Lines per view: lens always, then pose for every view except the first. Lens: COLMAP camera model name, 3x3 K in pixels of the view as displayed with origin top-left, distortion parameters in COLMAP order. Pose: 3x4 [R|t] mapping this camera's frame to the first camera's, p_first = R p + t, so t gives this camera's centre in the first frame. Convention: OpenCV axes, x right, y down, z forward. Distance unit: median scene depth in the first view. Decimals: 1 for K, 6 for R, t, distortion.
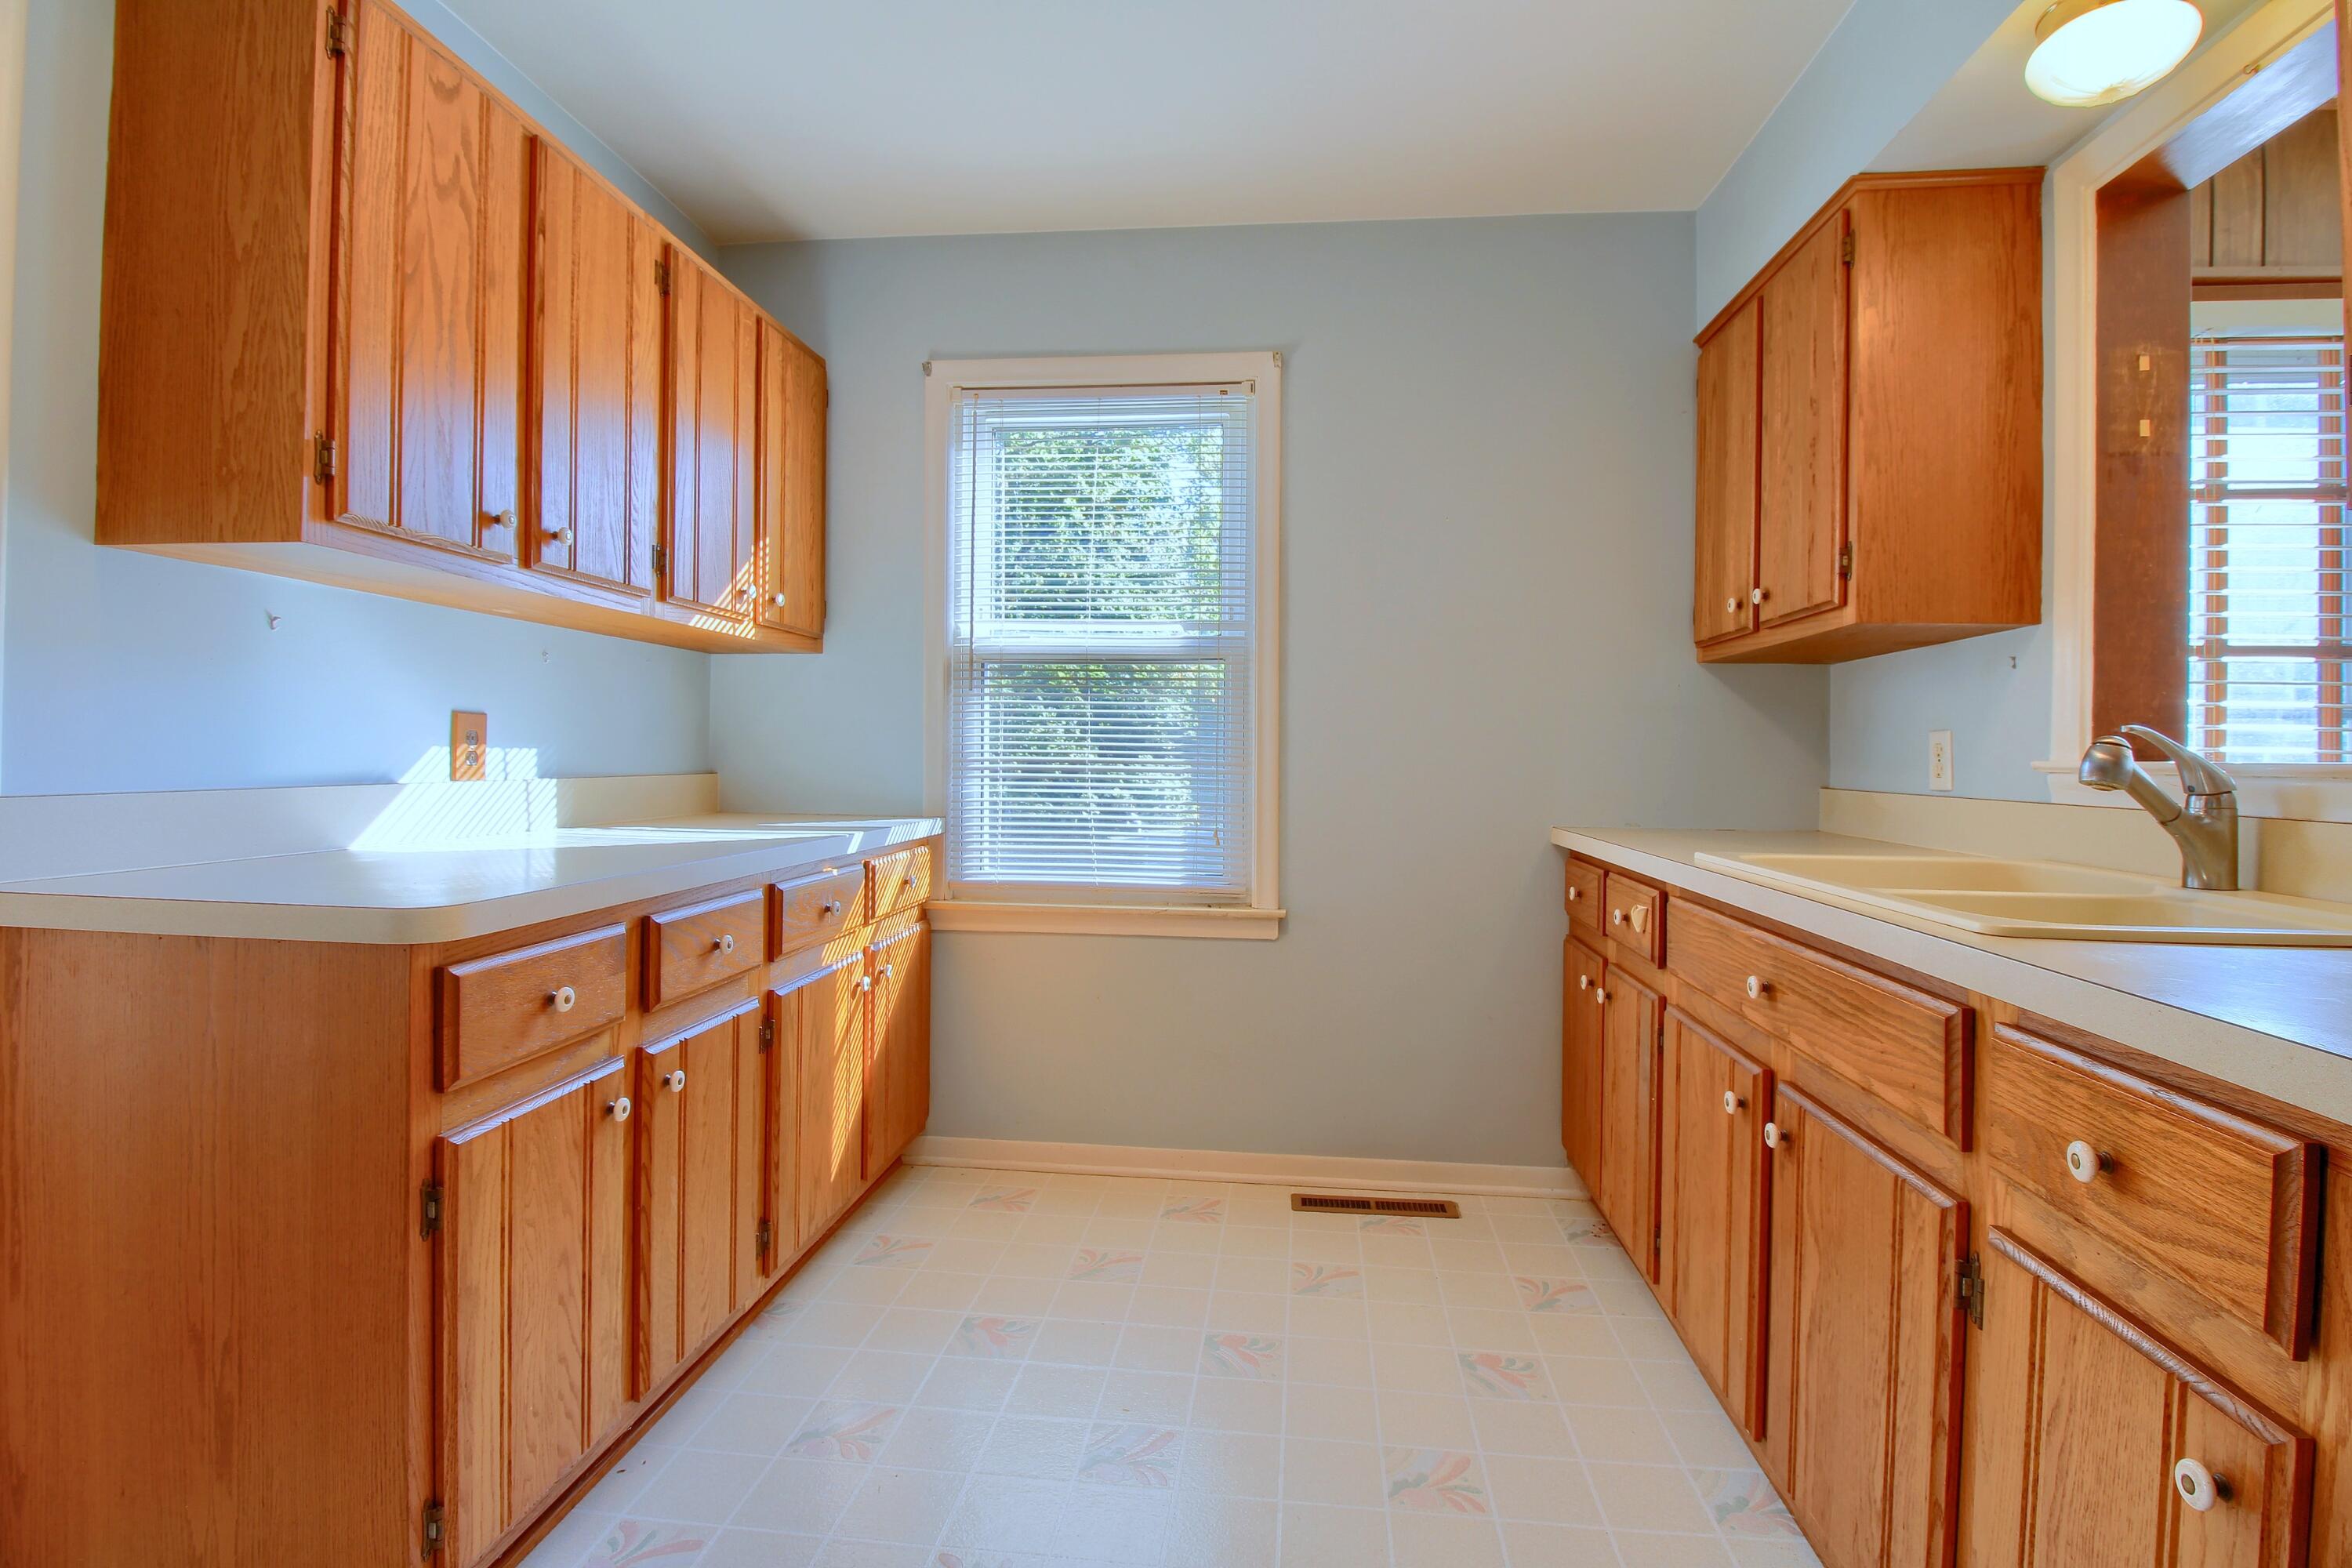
lens RADIAL K [[1109.3, 0, 1177.3], [0, 1109.3, 758.5], [0, 0, 1]] dist [-0.017269, -0.001118]
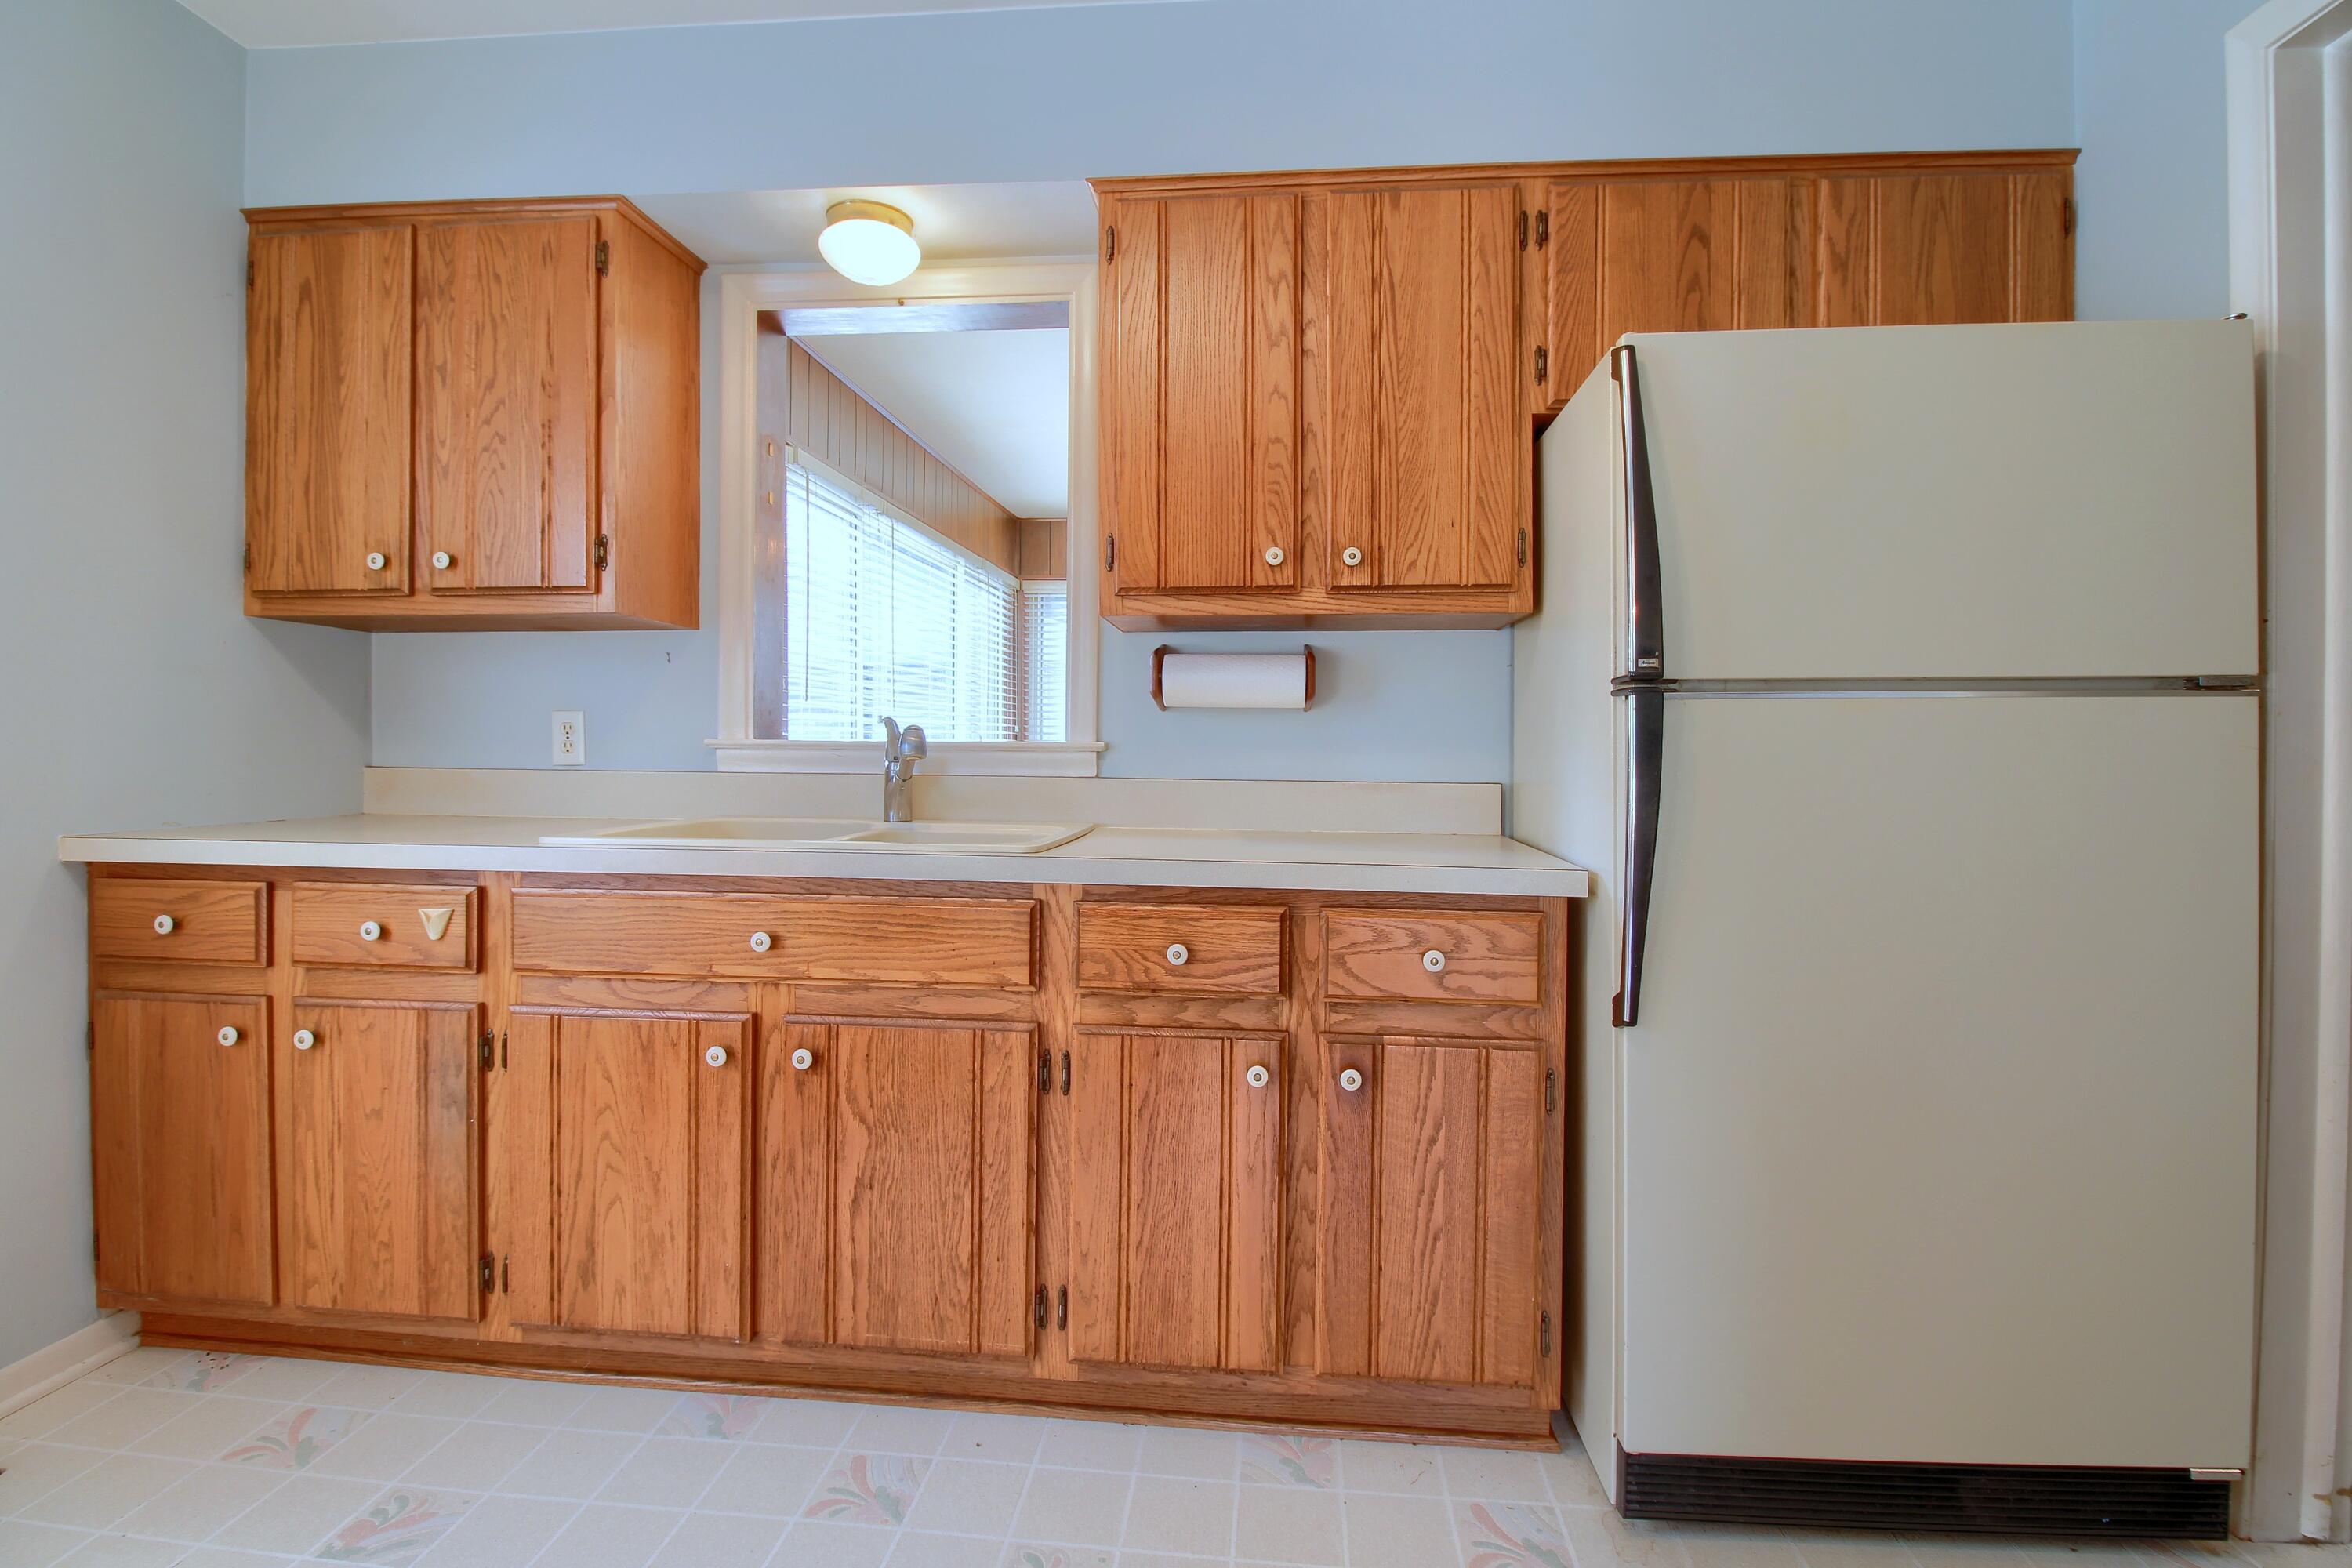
lens RADIAL K [[1109.3, 0, 1177.3], [0, 1109.3, 758.5], [0, 0, 1]] dist [-0.017269, -0.001118]
pose [[-0.027906, -0.022933, 0.999347, -0.443511], [-0.004437, 0.999730, 0.022818, -0.005545], [-0.999601, -0.003797, -0.028000, 0.434281]]
